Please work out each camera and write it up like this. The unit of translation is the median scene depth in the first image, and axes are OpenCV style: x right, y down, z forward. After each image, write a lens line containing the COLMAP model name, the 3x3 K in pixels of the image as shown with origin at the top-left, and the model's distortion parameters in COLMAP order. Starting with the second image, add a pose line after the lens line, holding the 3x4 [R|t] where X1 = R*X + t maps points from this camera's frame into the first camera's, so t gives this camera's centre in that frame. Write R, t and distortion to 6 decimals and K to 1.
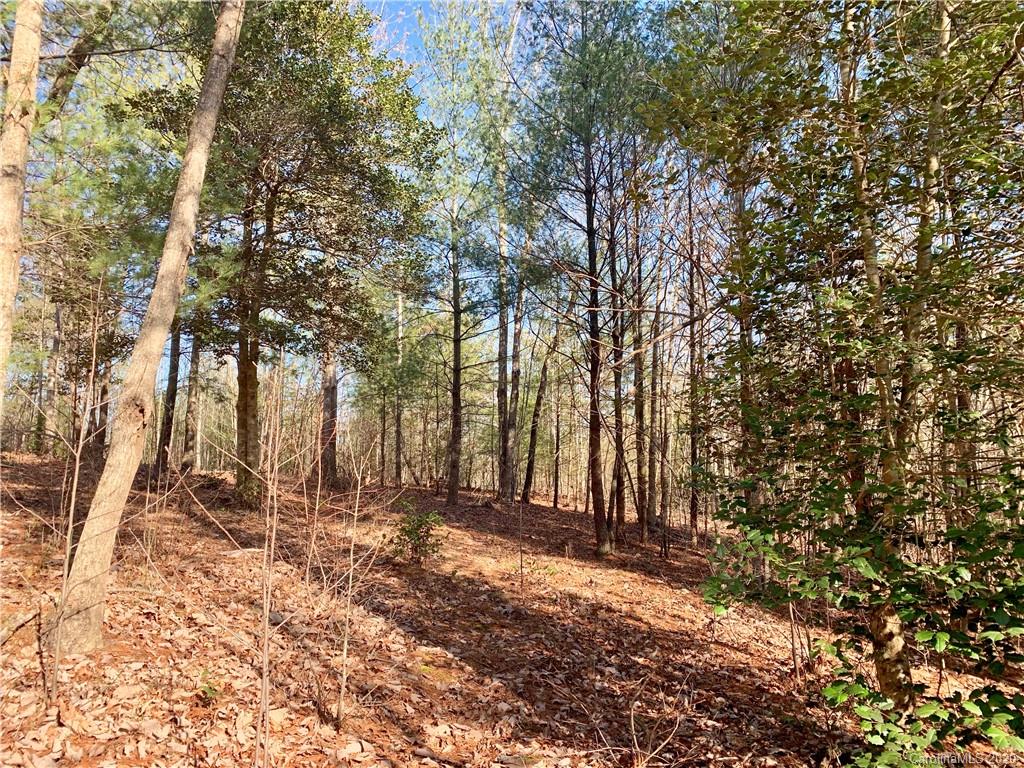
lens RADIAL K [[838.1, 0, 516.6], [0, 838.1, 325.6], [0, 0, 1]] dist [0.078840, -0.006891]
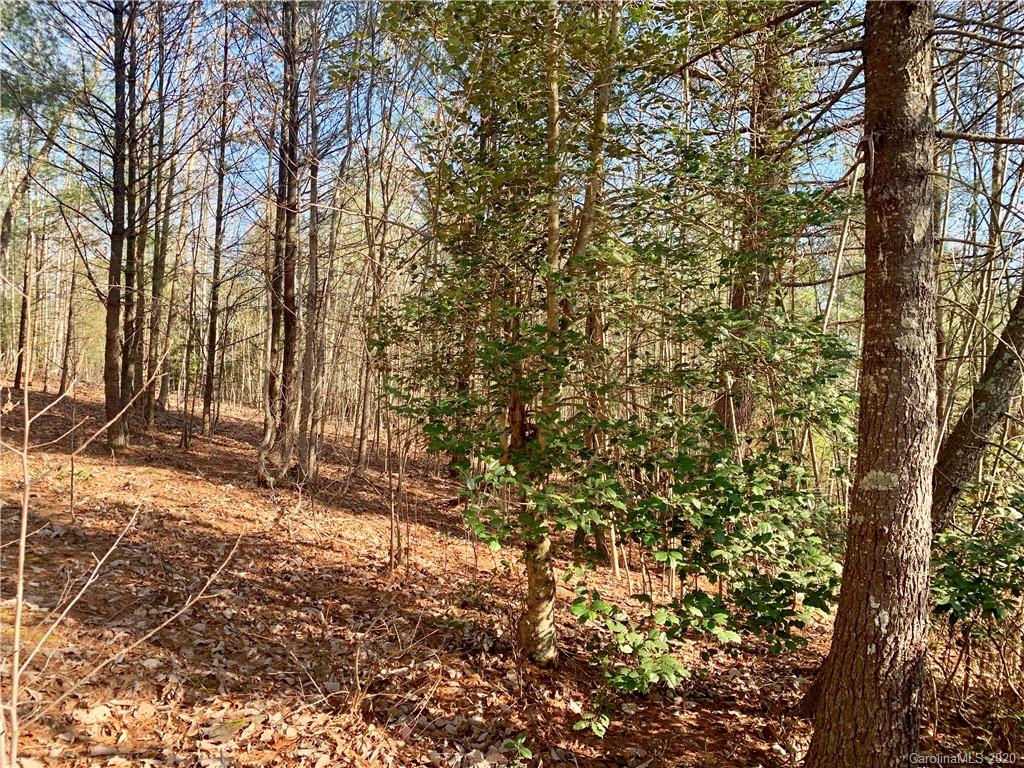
lens RADIAL K [[838.1, 0, 516.6], [0, 838.1, 325.6], [0, 0, 1]] dist [0.078840, -0.006891]
pose [[0.790484, 0.067765, 0.608722, -0.082477], [-0.160283, 0.982113, 0.098811, -0.005173], [-0.591138, -0.175676, 0.787207, 0.057505]]
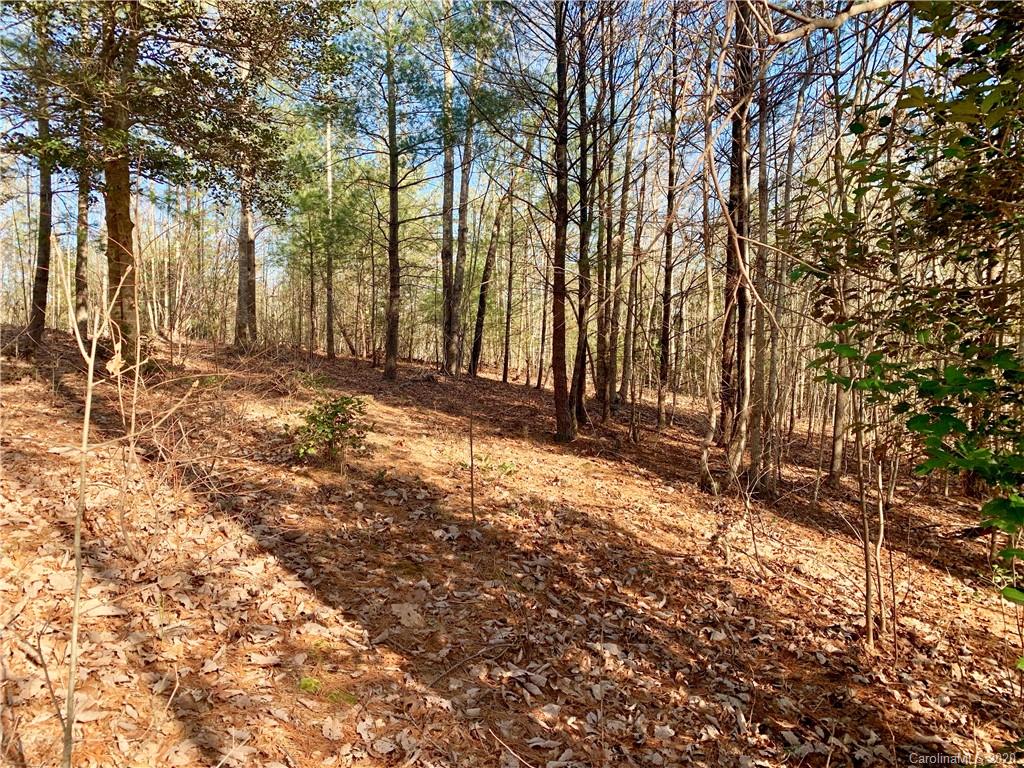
lens RADIAL K [[791.0, 0, 512.0], [0, 791.0, 384.0], [0, 0, 1]] dist [0.005063, -0.003759]
pose [[0.997845, 0.008990, 0.065001, -0.002312], [-0.023285, 0.974619, 0.222655, 0.029910], [-0.061350, -0.223689, 0.972728, 0.177430]]
